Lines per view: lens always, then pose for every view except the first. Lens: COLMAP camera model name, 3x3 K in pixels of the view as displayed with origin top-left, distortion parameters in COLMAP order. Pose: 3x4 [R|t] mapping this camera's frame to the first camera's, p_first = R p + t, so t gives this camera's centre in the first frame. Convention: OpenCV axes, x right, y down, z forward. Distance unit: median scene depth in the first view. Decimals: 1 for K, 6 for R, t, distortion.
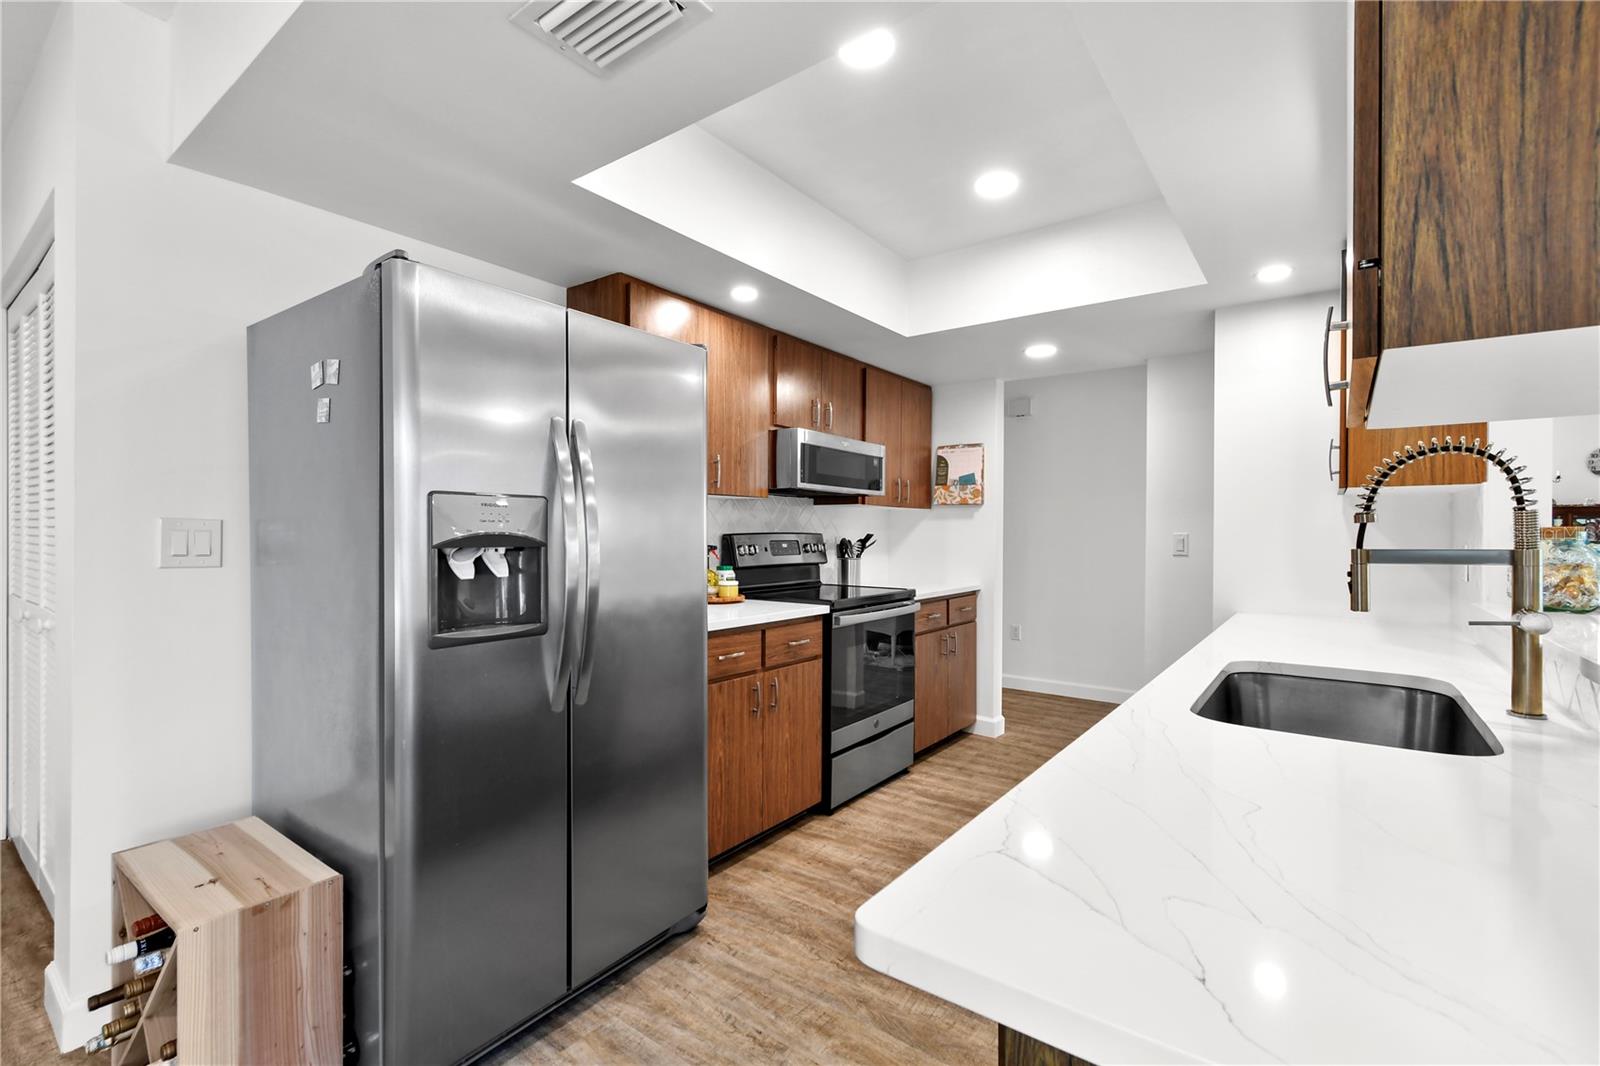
lens RADIAL K [[707.5, 0, 796.4], [0, 707.5, 544.9], [0, 0, 1]] dist [0.010678, -0.008969]
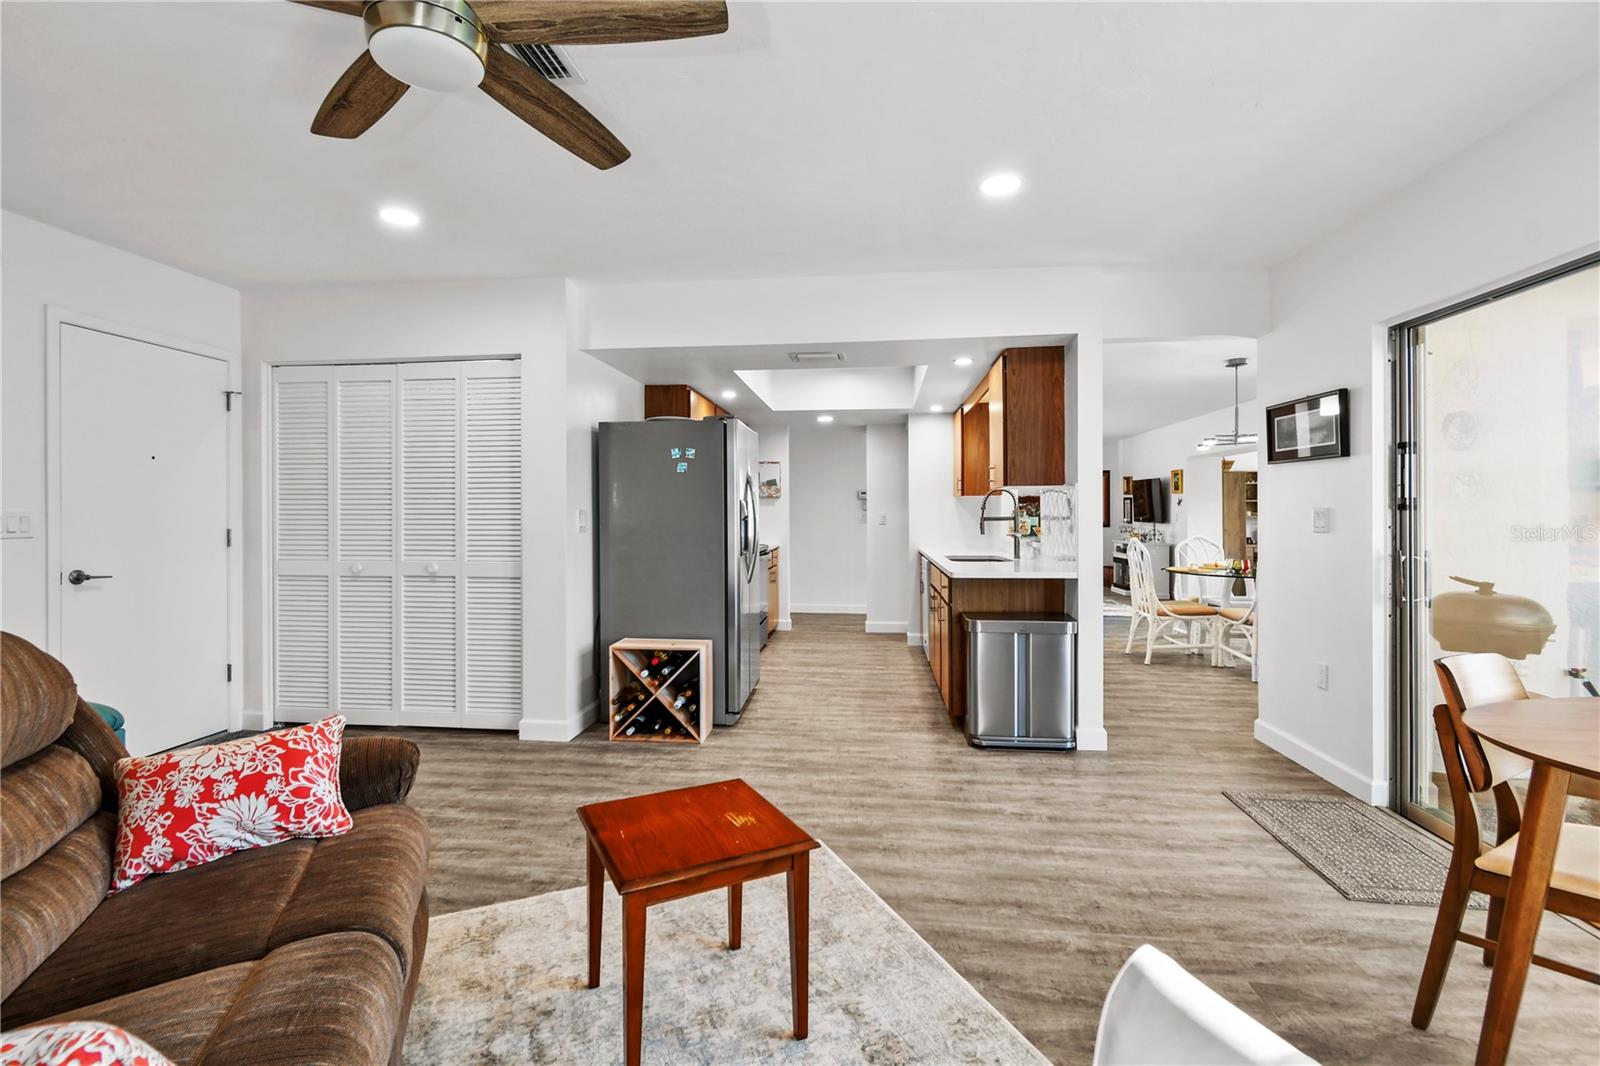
lens RADIAL K [[714.6, 0, 784.7], [0, 714.6, 524.4], [0, 0, 1]] dist [0.021394, -0.009516]
pose [[0.867980, -0.015497, 0.496357, -0.643479], [0.016962, 0.999855, 0.001556, 0.007205], [-0.496309, 0.007069, 0.868117, -0.564280]]
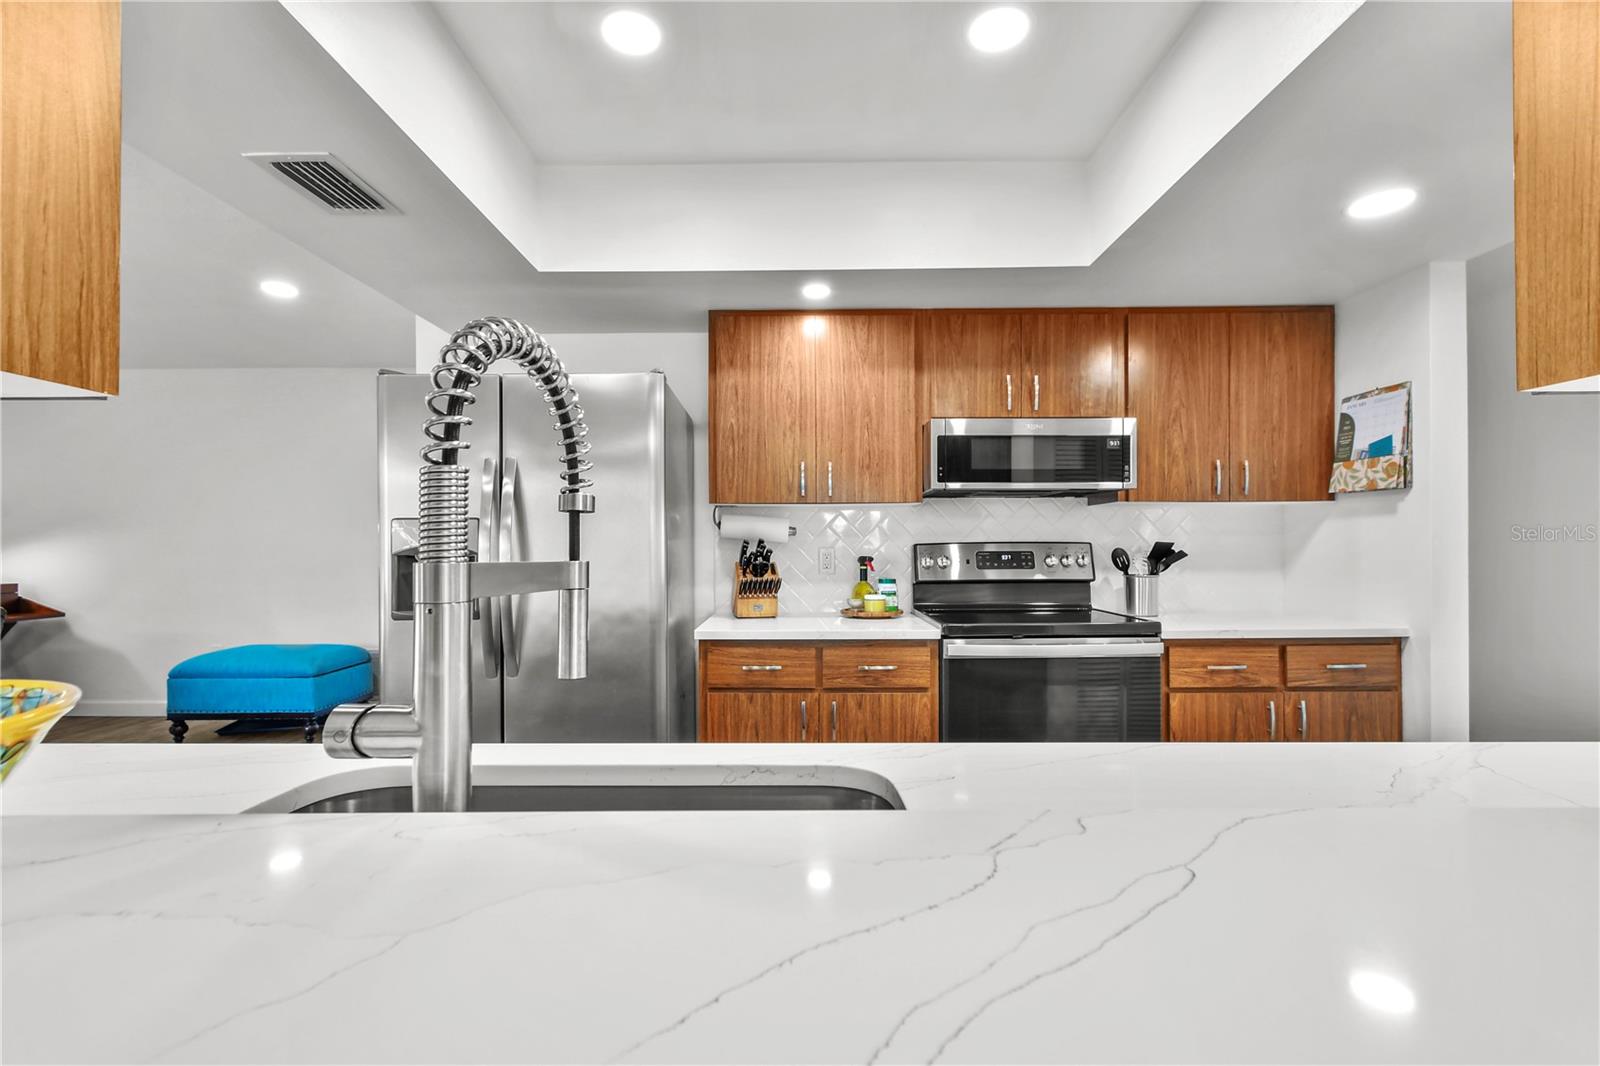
lens RADIAL K [[707.5, 0, 796.4], [0, 707.5, 544.9], [0, 0, 1]] dist [0.010678, -0.008969]
pose [[0.601809, -0.008458, -0.798595, 0.457015], [-0.005757, 0.999872, -0.014929, 0.000280], [0.798619, 0.013582, 0.601684, 0.281129]]
